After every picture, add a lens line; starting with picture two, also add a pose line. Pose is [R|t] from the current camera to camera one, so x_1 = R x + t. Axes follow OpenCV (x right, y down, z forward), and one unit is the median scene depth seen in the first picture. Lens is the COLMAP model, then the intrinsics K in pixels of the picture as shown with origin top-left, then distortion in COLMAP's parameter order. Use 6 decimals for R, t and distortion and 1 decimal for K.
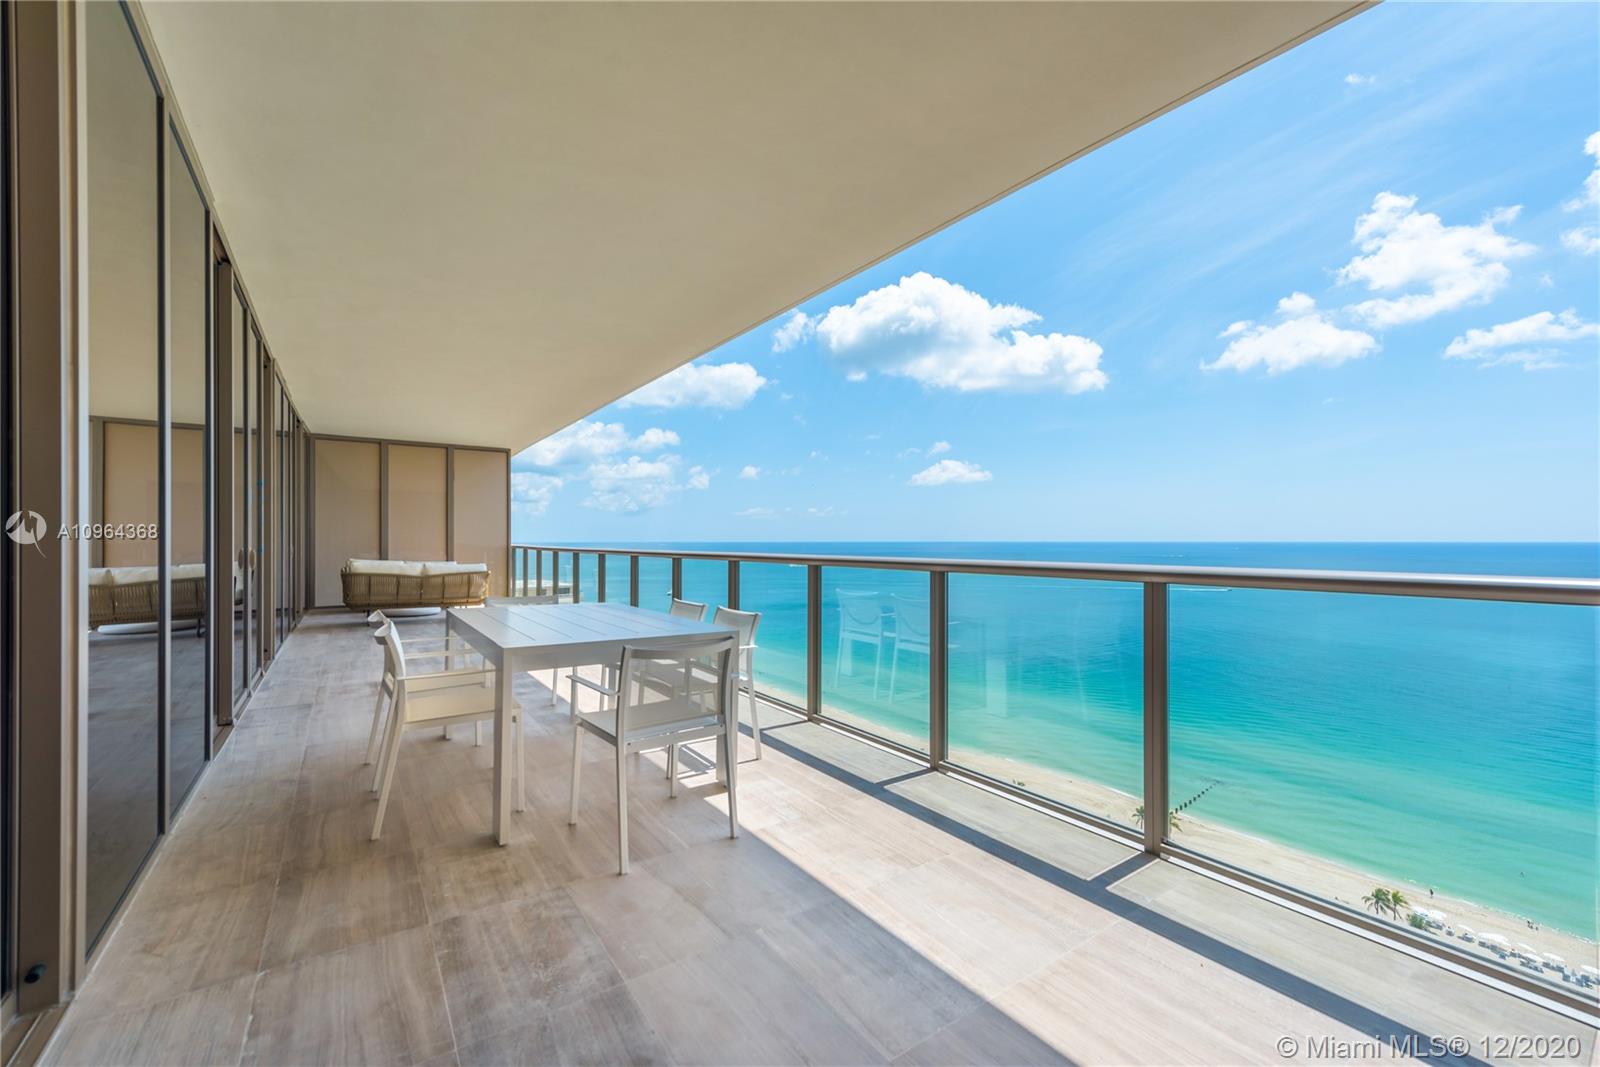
lens RADIAL K [[635.4, 0, 786.7], [0, 635.4, 535.5], [0, 0, 1]] dist [0.002989, -0.002031]
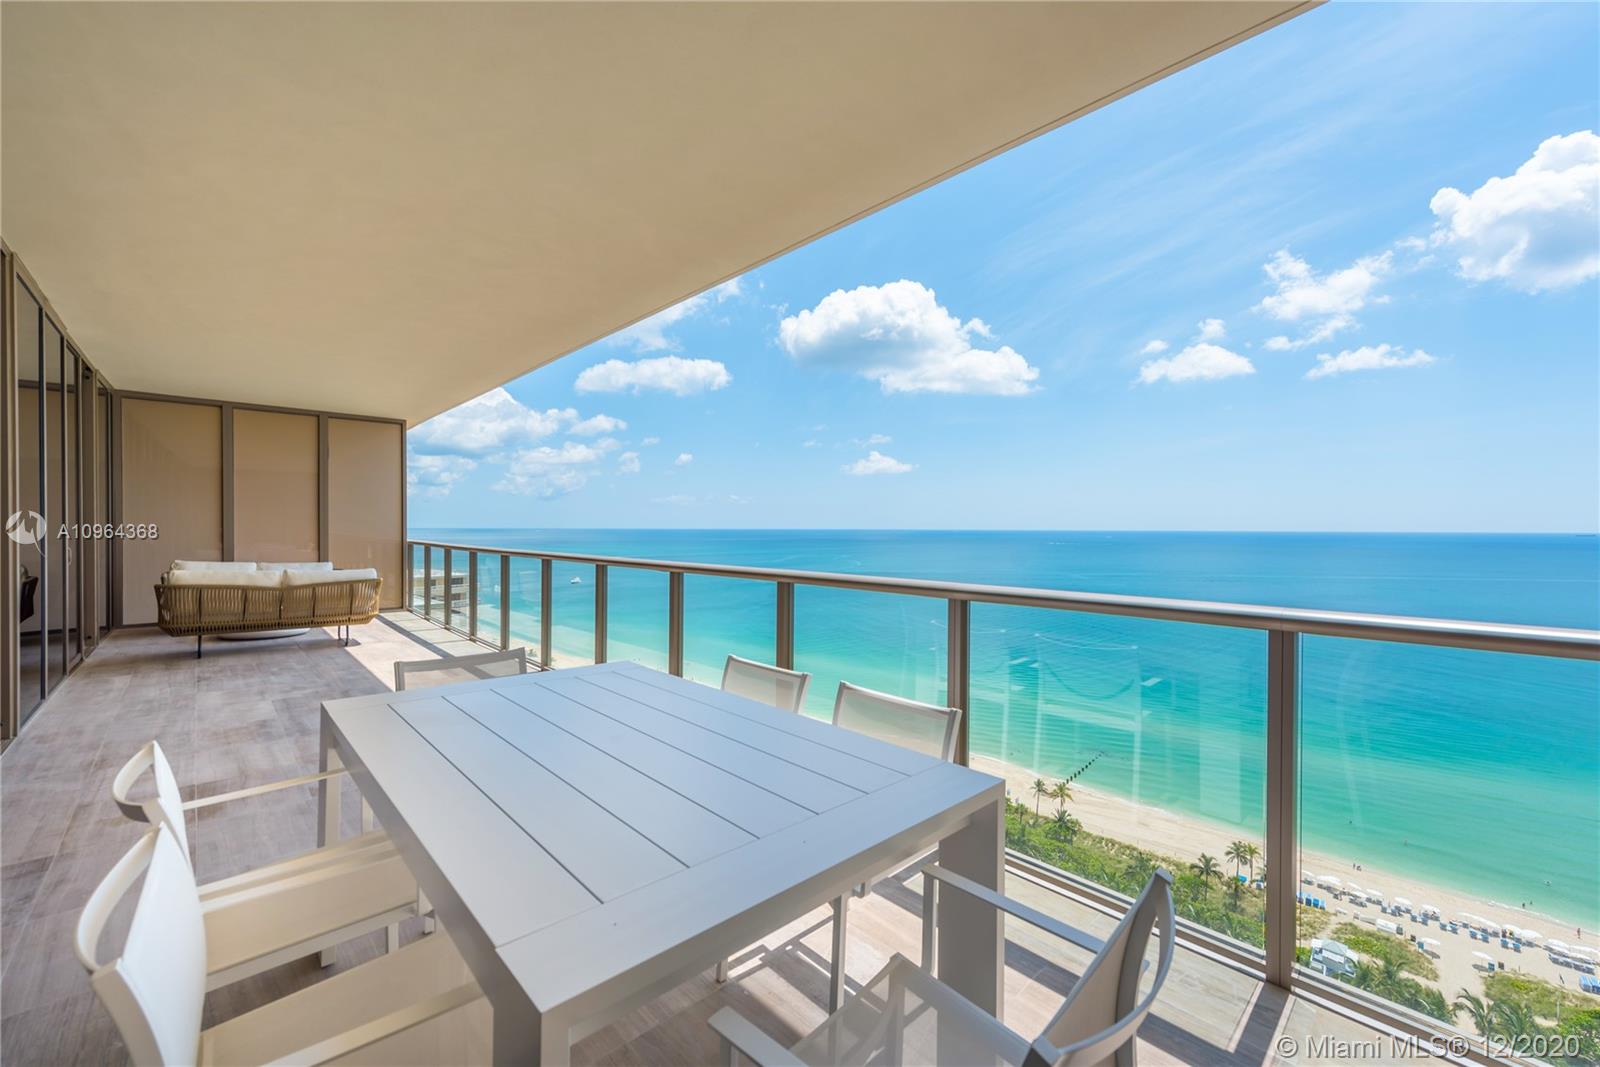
lens RADIAL K [[635.4, 0, 800.6], [0, 635.4, 531.2], [0, 0, 1]] dist [0.002989, -0.002031]
pose [[0.987400, 0.005328, 0.158157, -0.058335], [-0.007224, 0.999909, 0.011411, -0.008277], [-0.158082, -0.012410, 0.987348, 0.107343]]
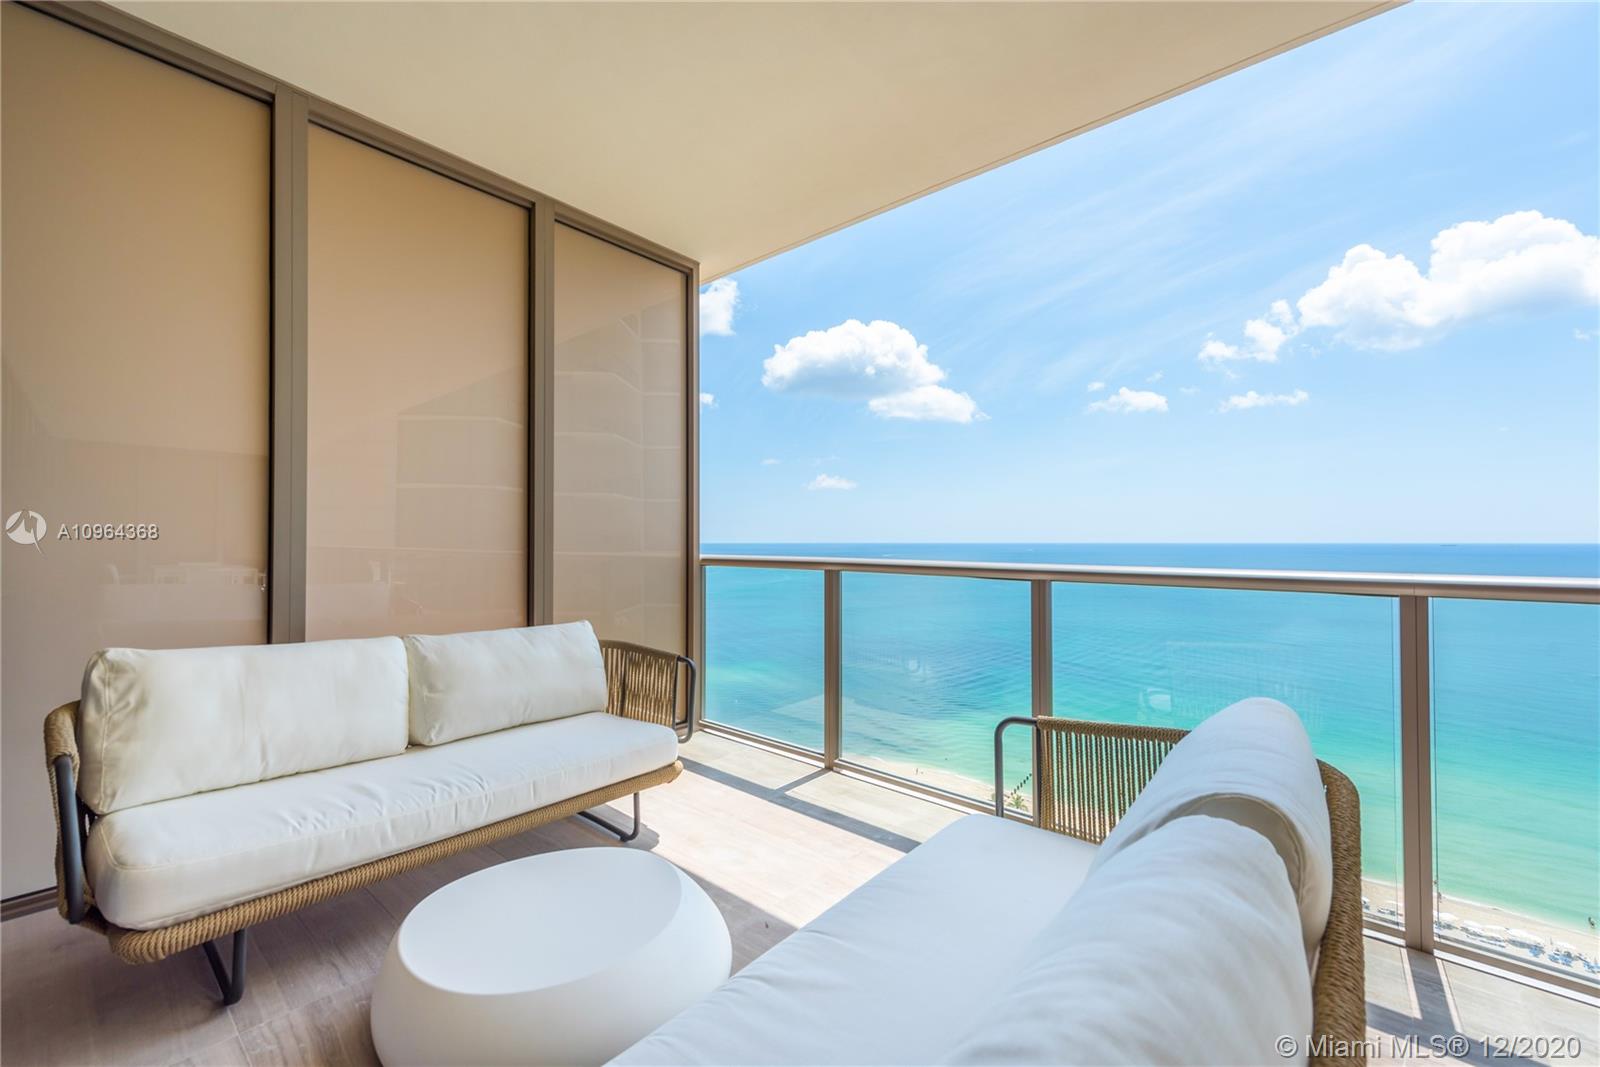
lens RADIAL K [[614.2, 0, 806.9], [0, 614.2, 534.4], [0, 0, 1]] dist [-0.003274, -0.000352]
pose [[0.965939, 0.007211, 0.258668, -0.562342], [-0.007078, 0.999974, -0.001444, 0.007508], [-0.258672, -0.000436, 0.965965, 0.813244]]
